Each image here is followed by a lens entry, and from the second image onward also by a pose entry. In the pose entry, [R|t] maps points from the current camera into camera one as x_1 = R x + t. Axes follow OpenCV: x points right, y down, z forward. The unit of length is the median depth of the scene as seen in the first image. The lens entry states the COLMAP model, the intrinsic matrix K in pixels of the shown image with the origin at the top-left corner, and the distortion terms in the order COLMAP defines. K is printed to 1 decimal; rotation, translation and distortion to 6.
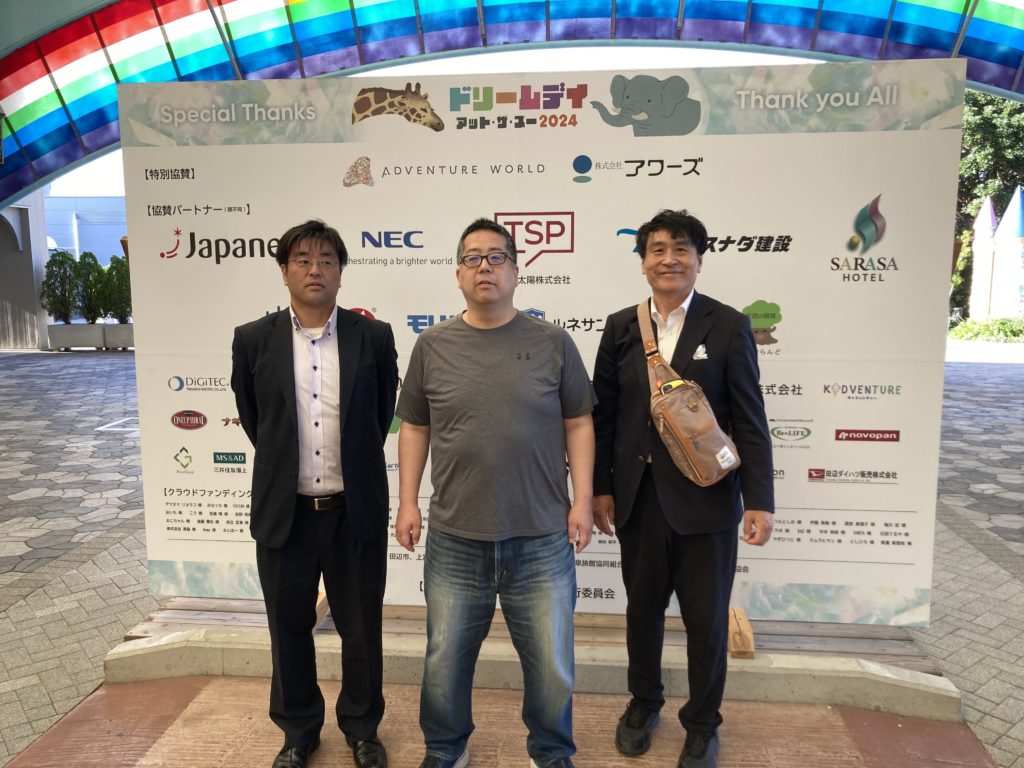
lens RADIAL K [[829.5, 0, 512.0], [0, 829.5, 384.0], [0, 0, 1]] dist [0.007167, -0.003307]
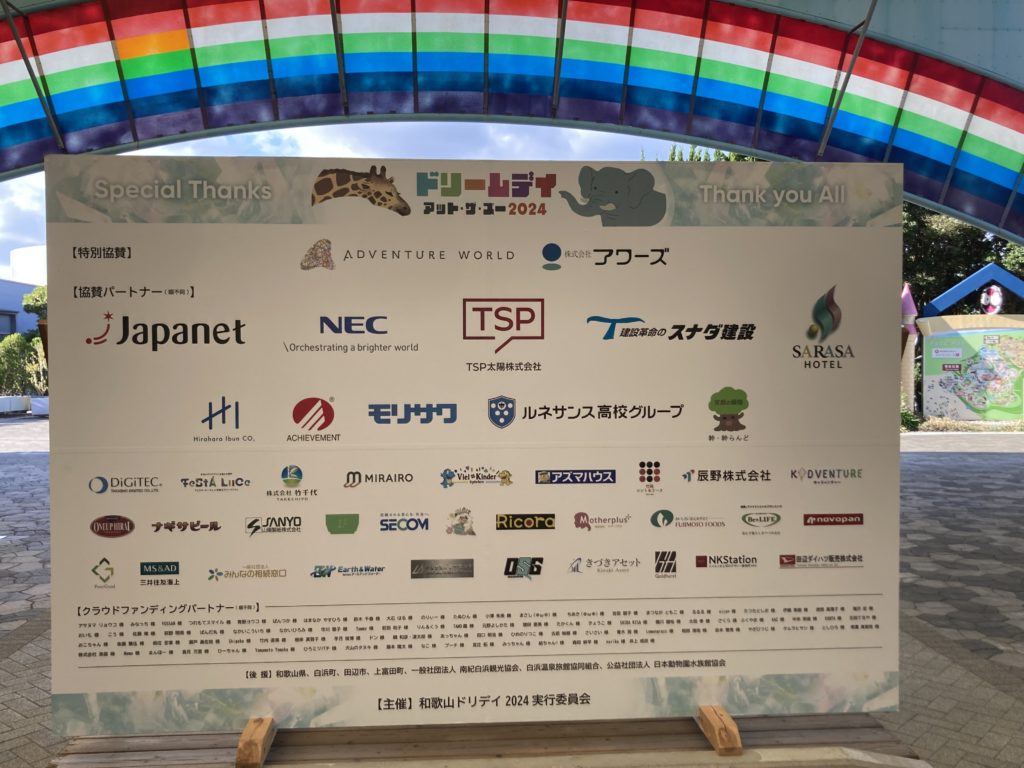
lens RADIAL K [[943.6, 0, 512.0], [0, 943.6, 384.0], [0, 0, 1]] dist [0.008933, -0.002836]
pose [[0.984272, -0.005067, 0.176587, -0.155175], [0.024137, 0.994072, -0.106012, 0.010311], [-0.175003, 0.108607, 0.978559, -0.074258]]
